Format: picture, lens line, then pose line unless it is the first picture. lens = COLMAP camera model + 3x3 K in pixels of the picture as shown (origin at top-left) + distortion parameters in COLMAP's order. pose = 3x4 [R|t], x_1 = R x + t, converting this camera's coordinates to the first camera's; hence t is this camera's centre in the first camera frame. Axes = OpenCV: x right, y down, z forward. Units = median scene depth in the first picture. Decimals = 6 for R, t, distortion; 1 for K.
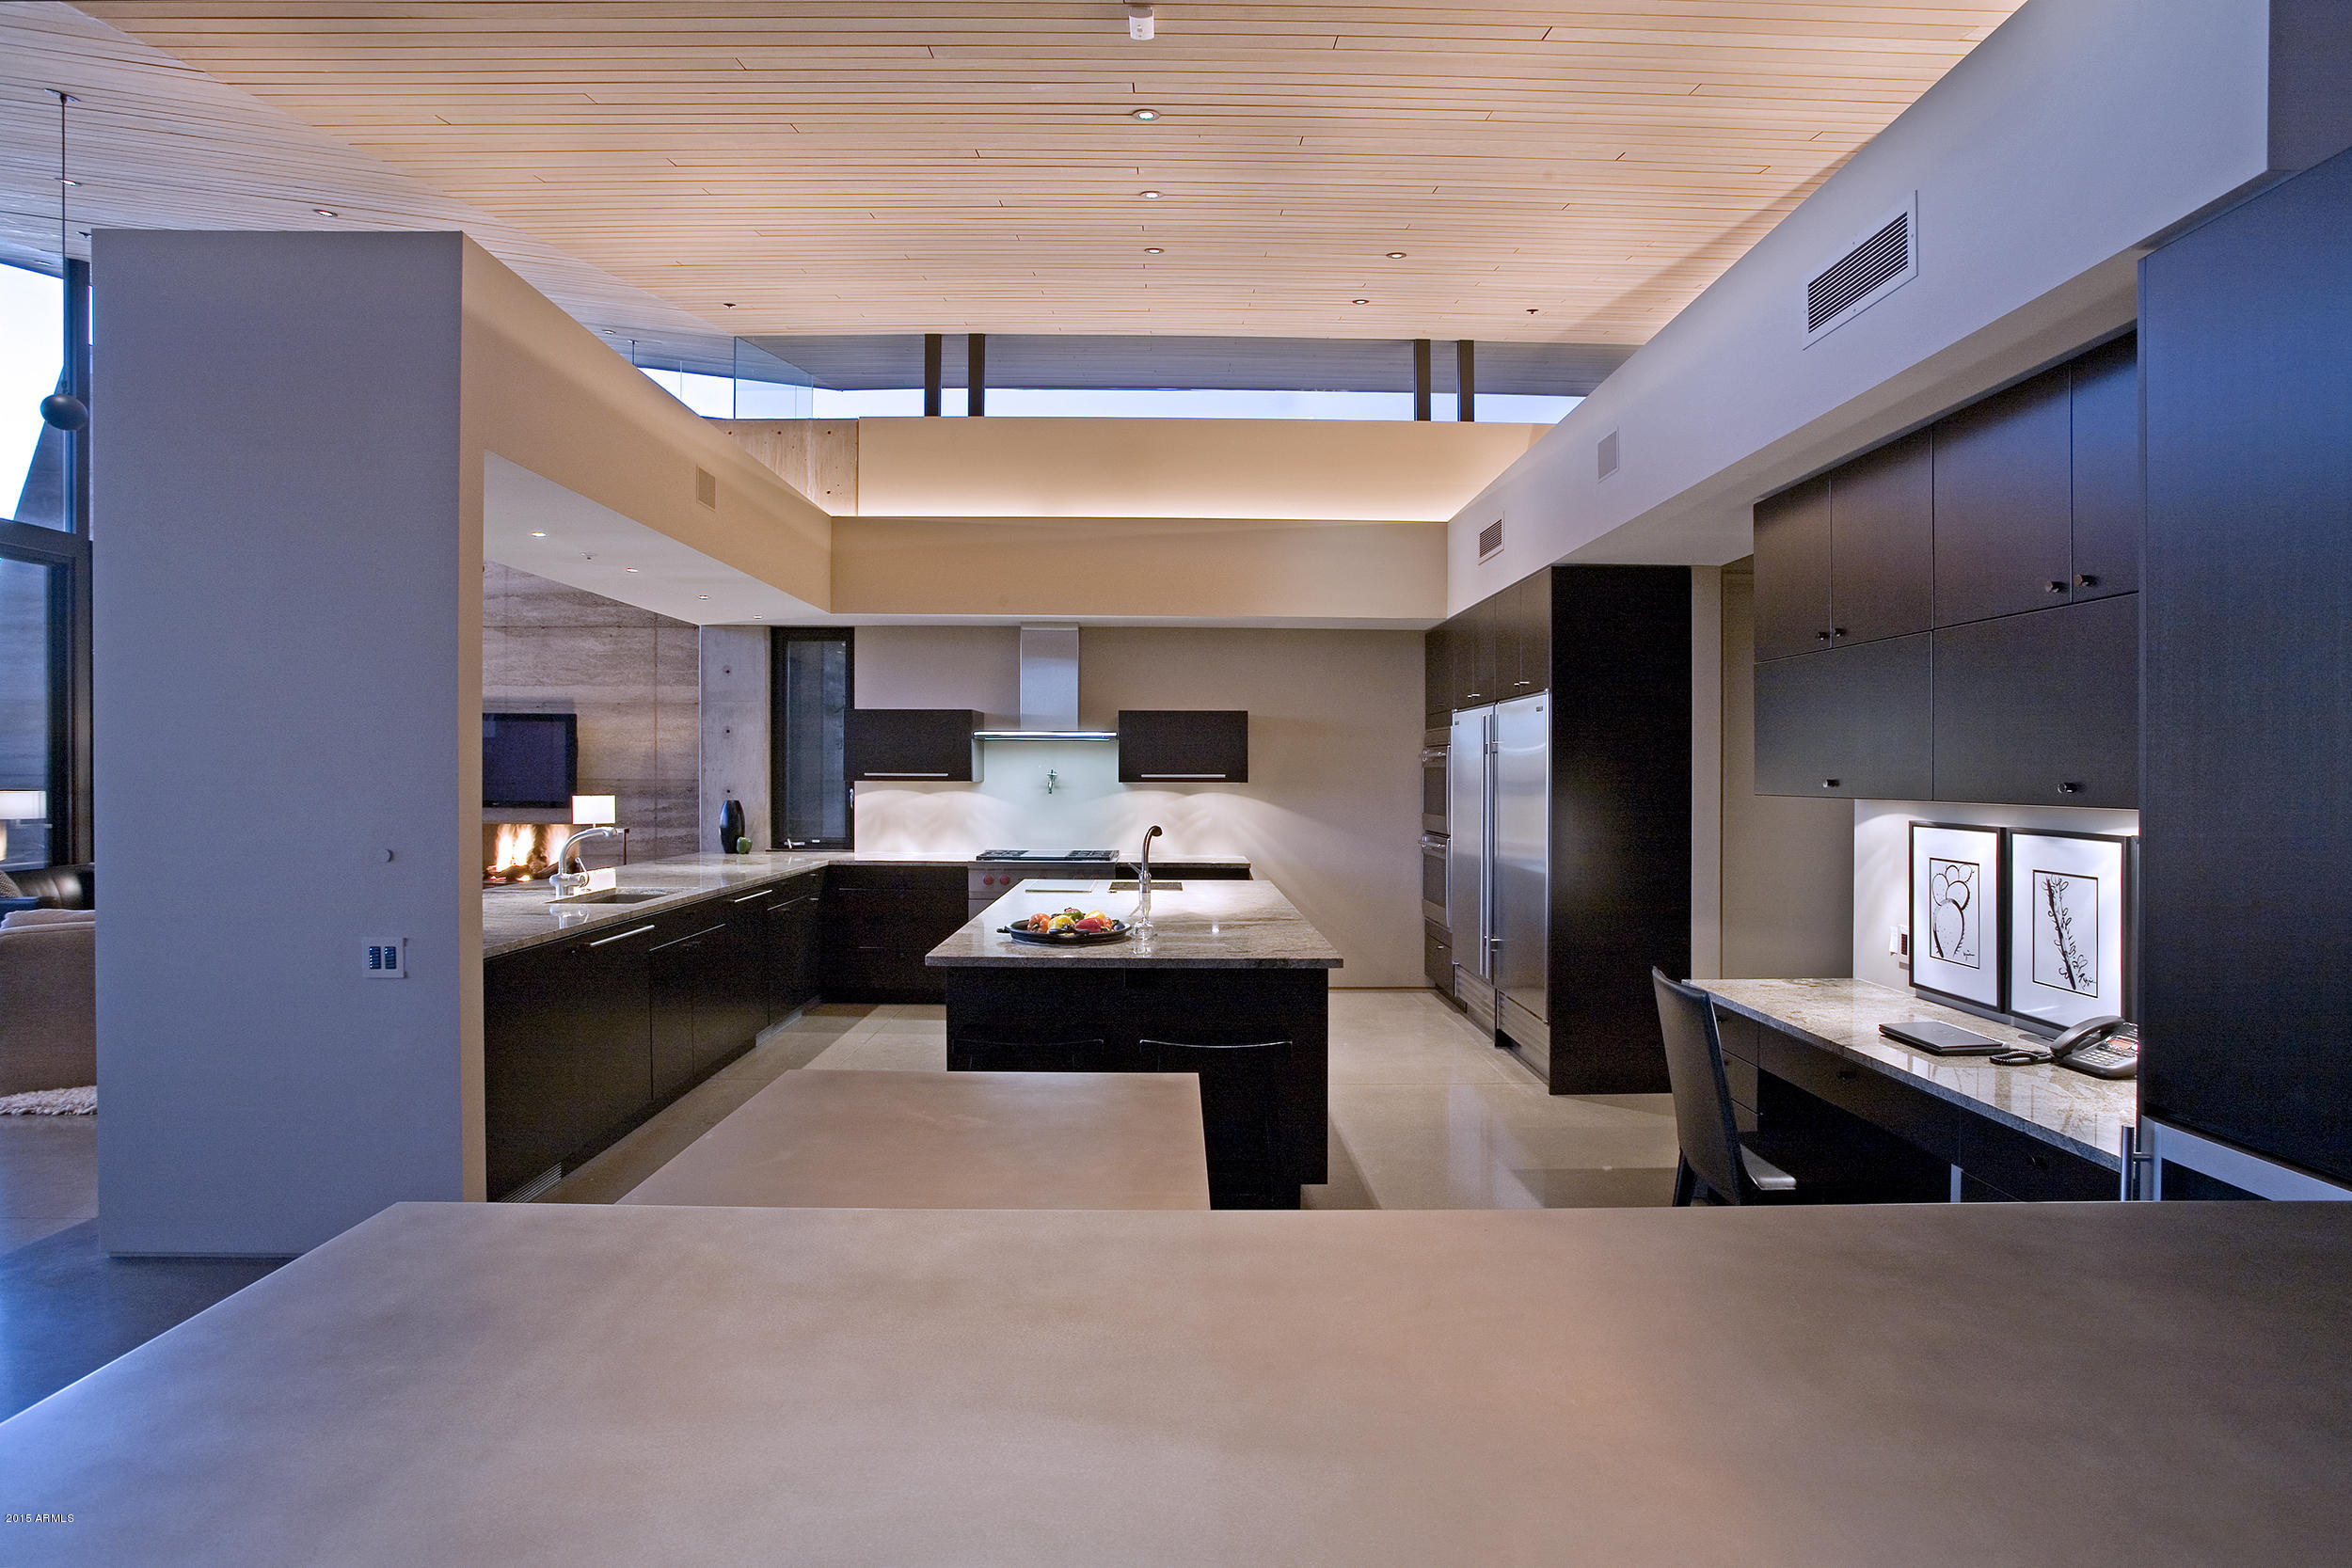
lens RADIAL K [[1203.6, 0, 1176.0], [0, 1203.6, 784.0], [0, 0, 1]] dist [-0.128870, 0.085432]
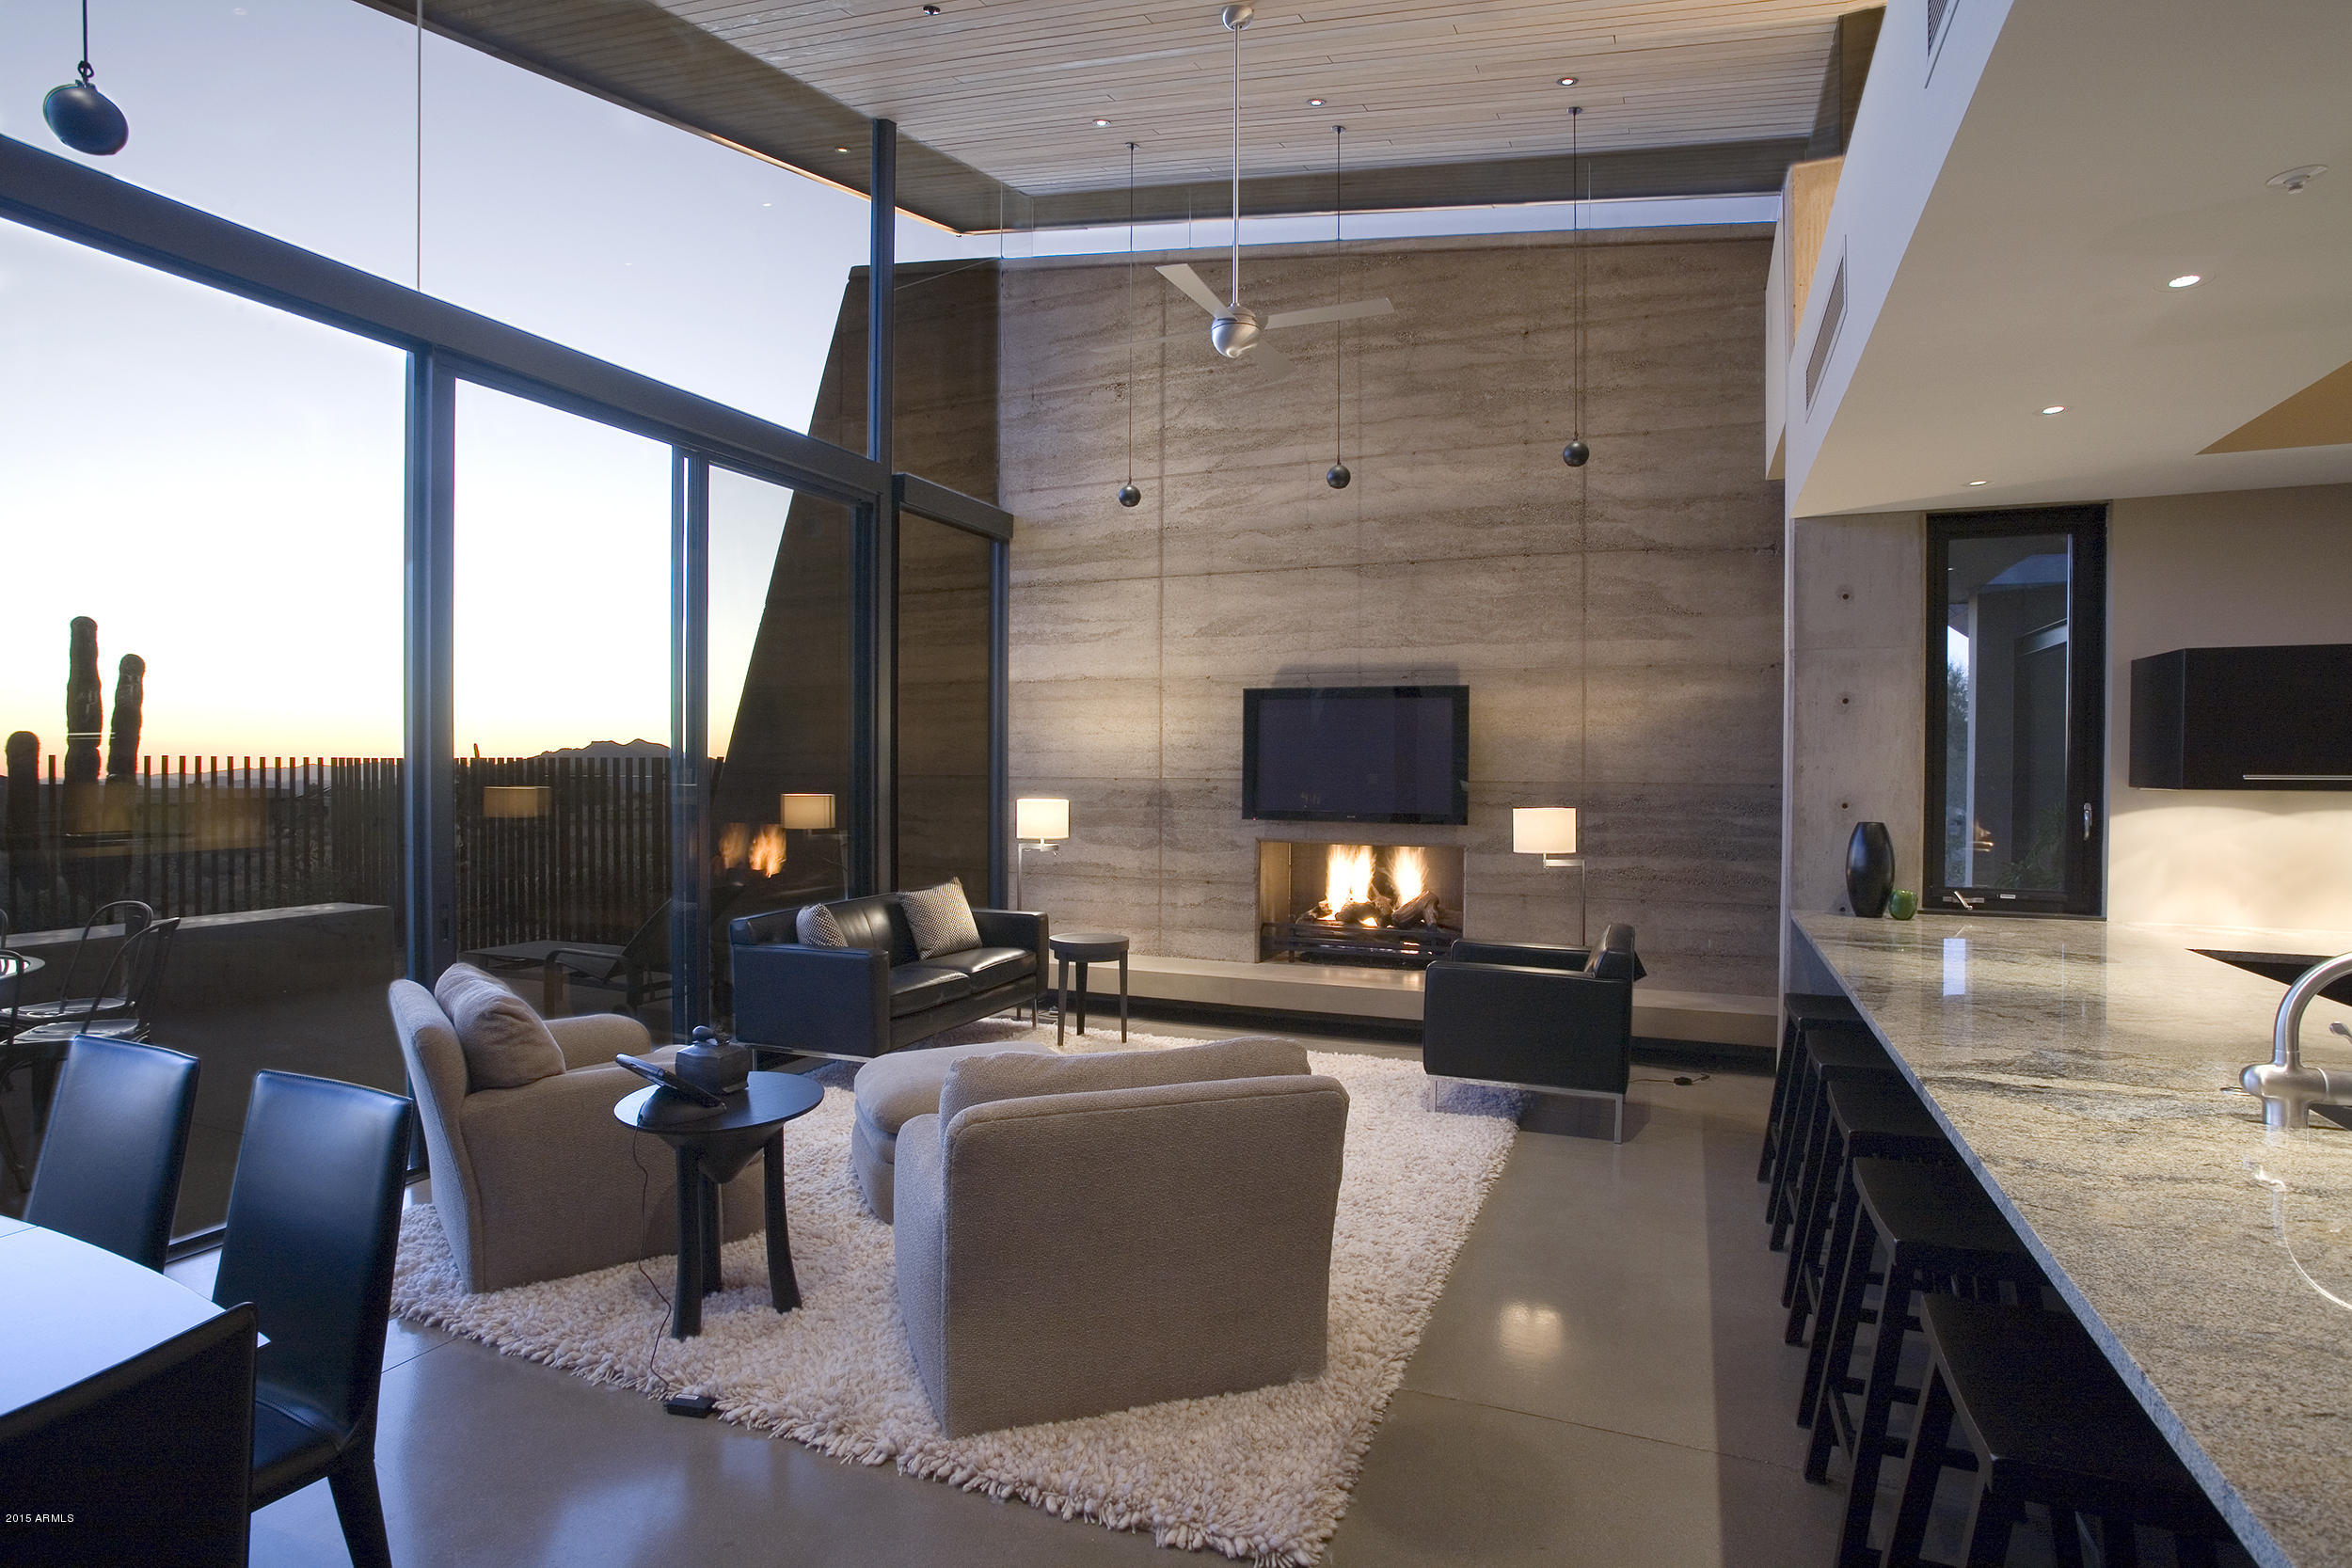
lens RADIAL K [[1203.6, 0, 1176.0], [0, 1203.6, 784.0], [0, 0, 1]] dist [-0.128870, 0.085432]
pose [[0.905005, -0.000938, -0.425400, -0.368151], [0.002608, 0.999991, 0.003344, -0.005858], [0.425393, -0.004136, 0.904999, 0.299414]]
